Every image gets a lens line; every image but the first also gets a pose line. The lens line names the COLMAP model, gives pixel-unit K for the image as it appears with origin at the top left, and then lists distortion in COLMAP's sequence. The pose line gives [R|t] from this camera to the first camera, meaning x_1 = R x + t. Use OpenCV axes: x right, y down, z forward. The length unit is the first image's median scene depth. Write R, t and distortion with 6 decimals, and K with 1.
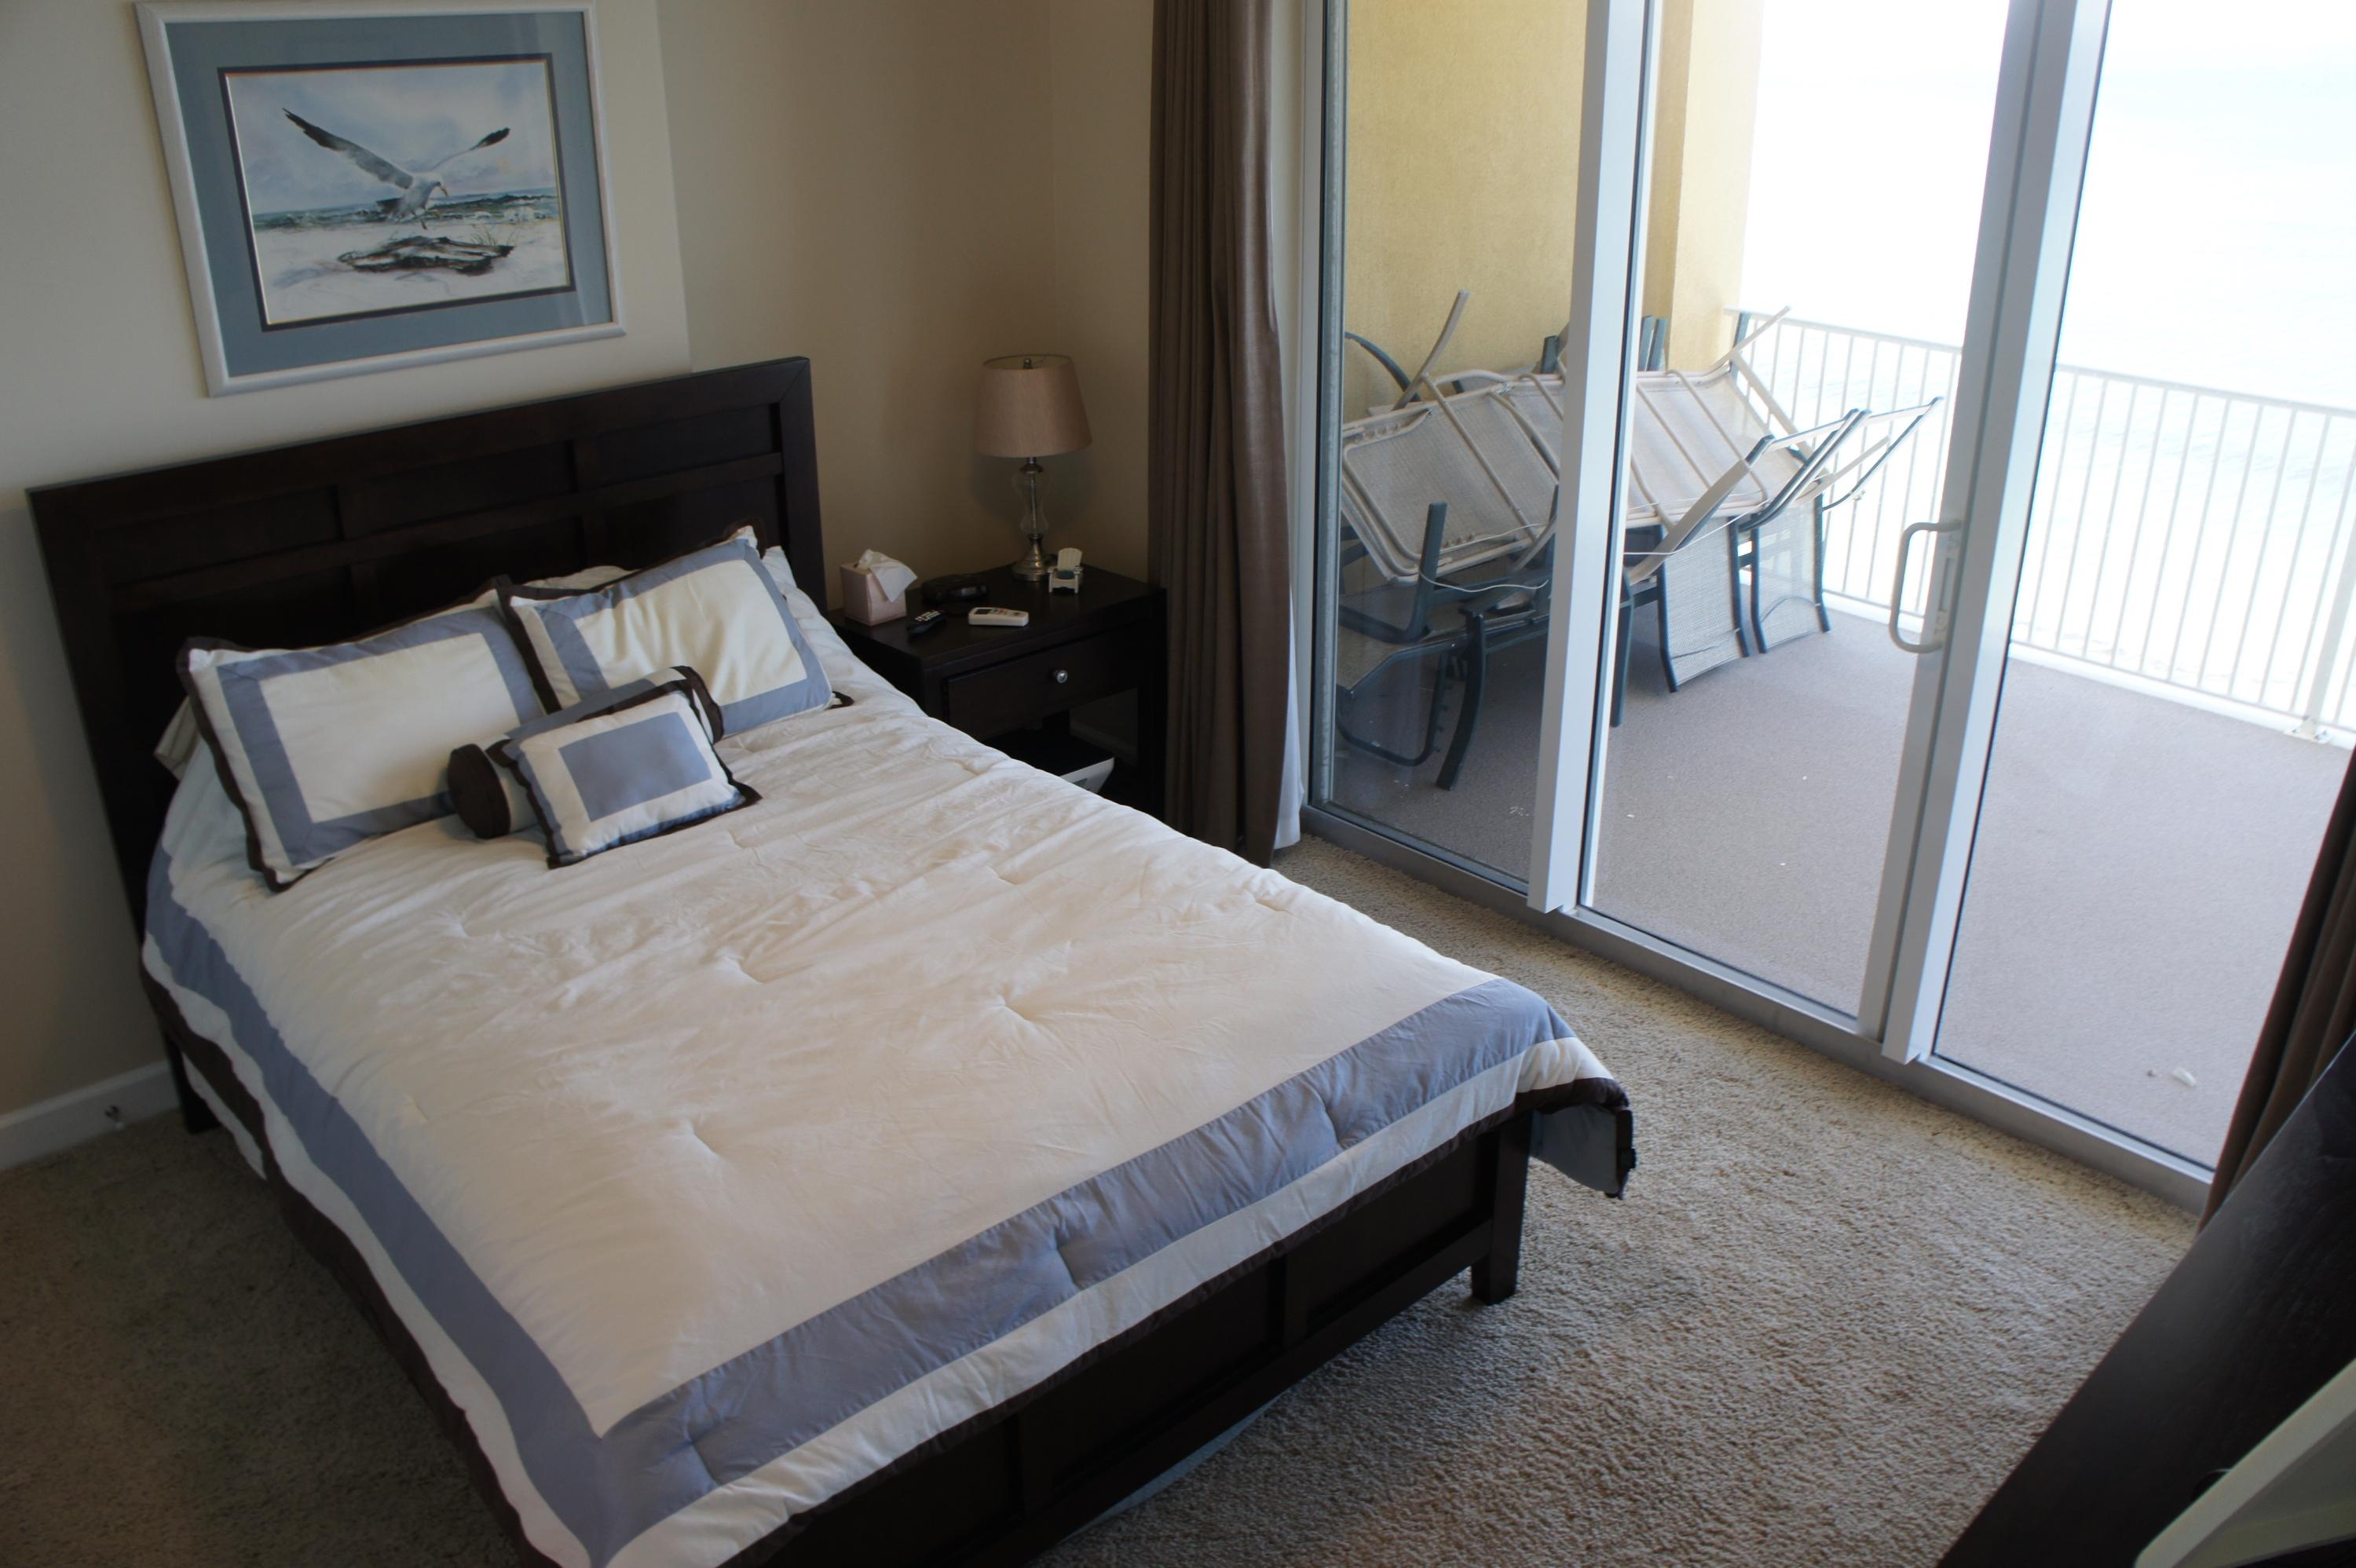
lens RADIAL K [[1925.5, 0, 1203.9], [0, 1925.5, 792.8], [0, 0, 1]] dist [-0.167359, 0.141897]
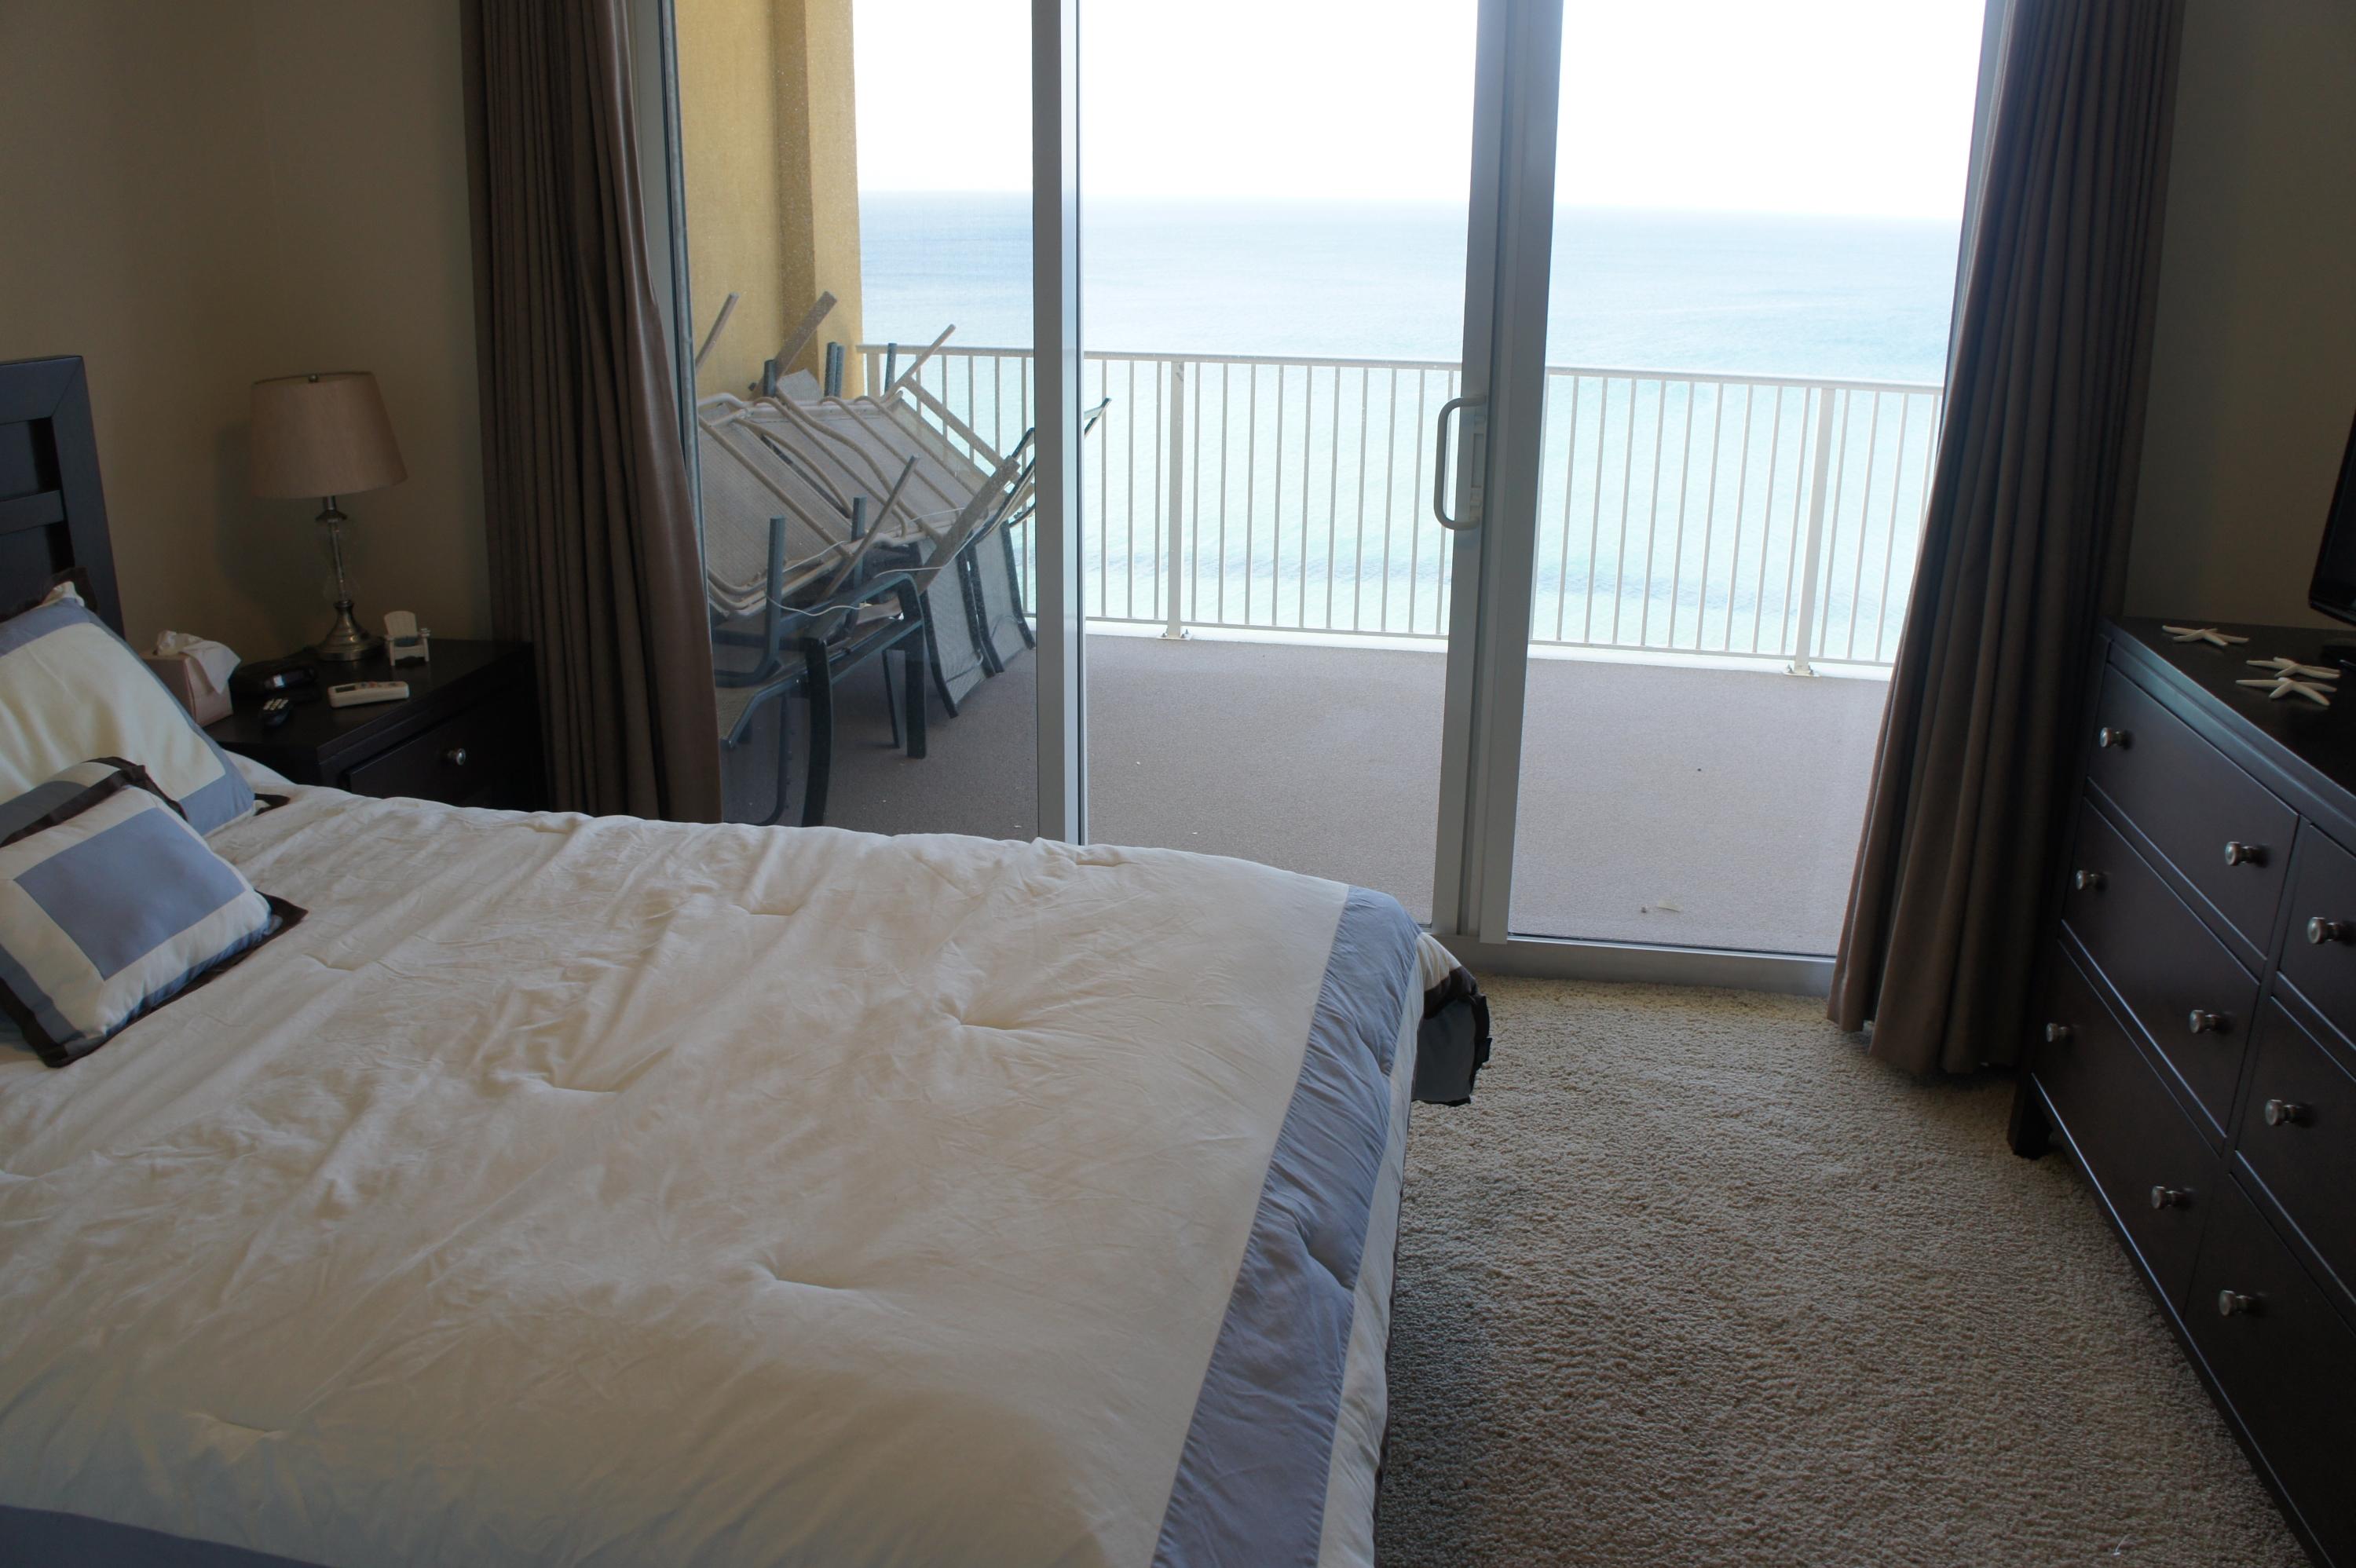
lens RADIAL K [[1893.7, 0, 1206.6], [0, 1893.7, 784.1], [0, 0, 1]] dist [-0.178719, 0.143742]
pose [[0.786713, -0.178066, 0.591080, -0.370319], [0.235404, 0.971679, -0.020593, 0.049339], [-0.570673, 0.155343, 0.806350, 0.293821]]
